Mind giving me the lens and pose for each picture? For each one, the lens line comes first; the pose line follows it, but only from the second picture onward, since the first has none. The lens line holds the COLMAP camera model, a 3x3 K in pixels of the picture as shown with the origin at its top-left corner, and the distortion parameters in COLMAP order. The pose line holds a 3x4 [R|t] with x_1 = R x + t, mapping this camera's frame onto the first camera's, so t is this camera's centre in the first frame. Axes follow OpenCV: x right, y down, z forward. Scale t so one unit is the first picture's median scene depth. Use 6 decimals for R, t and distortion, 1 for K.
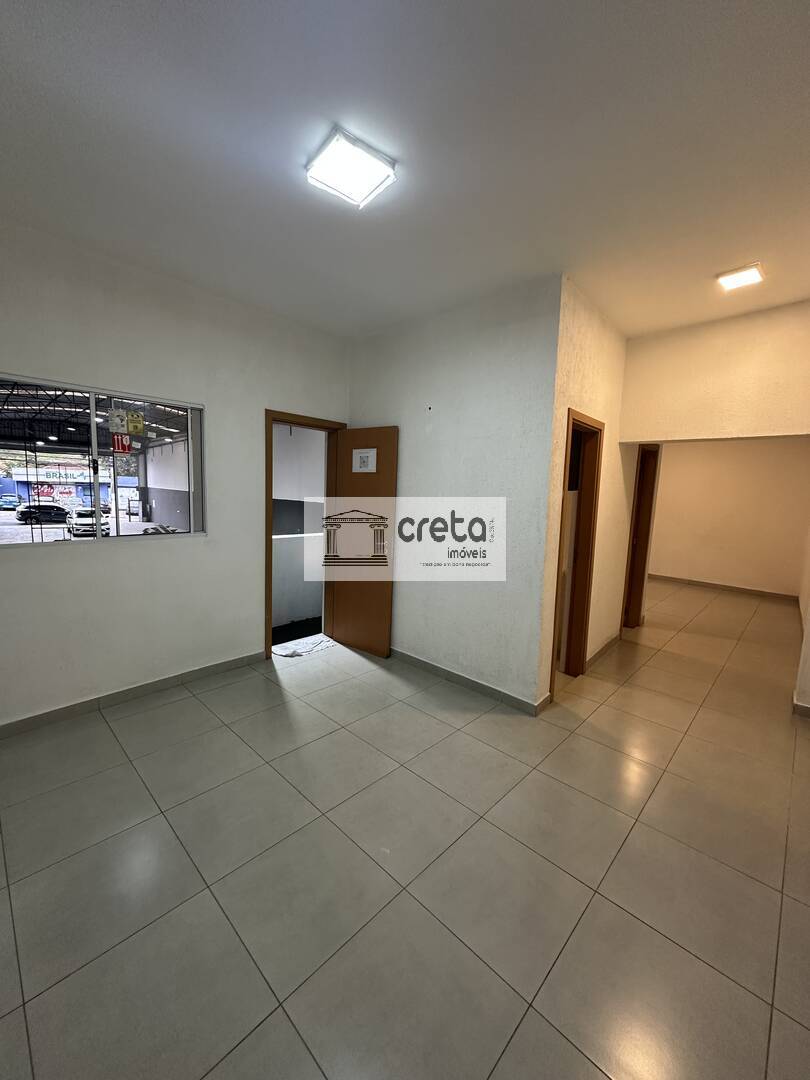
lens RADIAL K [[430.7, 0, 401.1], [0, 430.7, 538.1], [0, 0, 1]] dist [-0.000490, 0.000054]
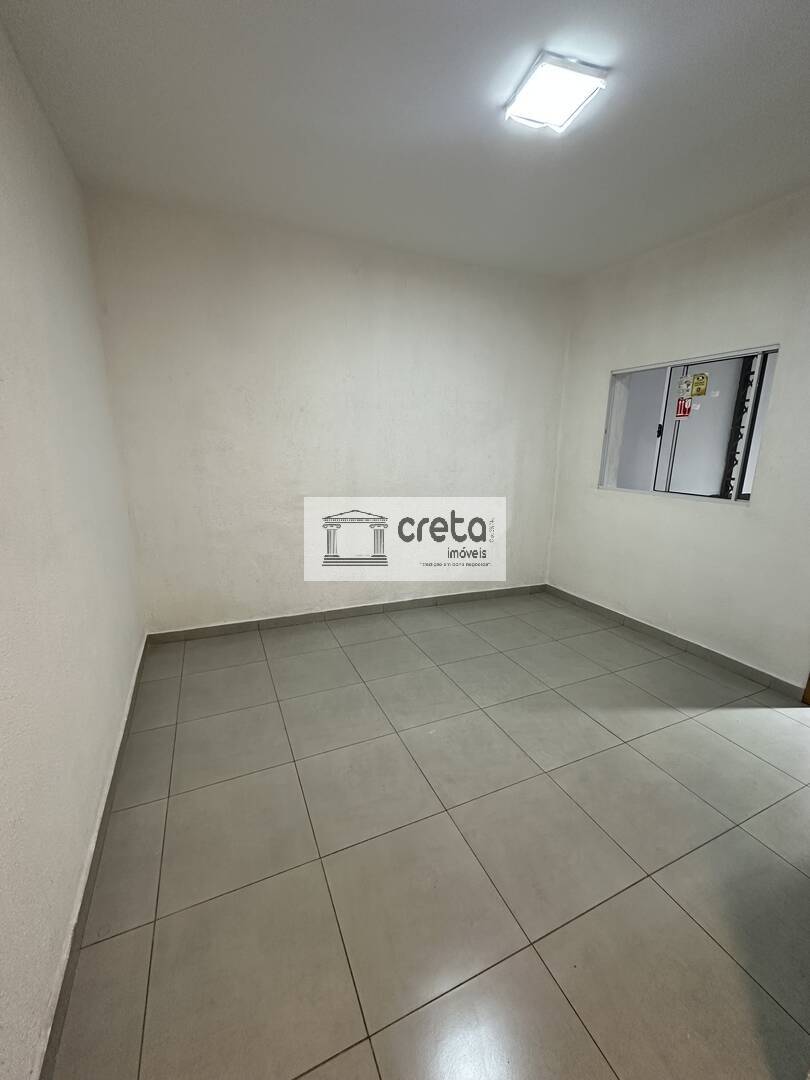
lens RADIAL K [[426.5, 0, 407.4], [0, 426.5, 541.8], [0, 0, 1]] dist [-0.001132, -0.000018]
pose [[-0.353790, 0.186504, -0.916542, 0.636088], [-0.128846, 0.960858, 0.245257, -0.066497], [0.926408, 0.204862, -0.315912, 0.746204]]
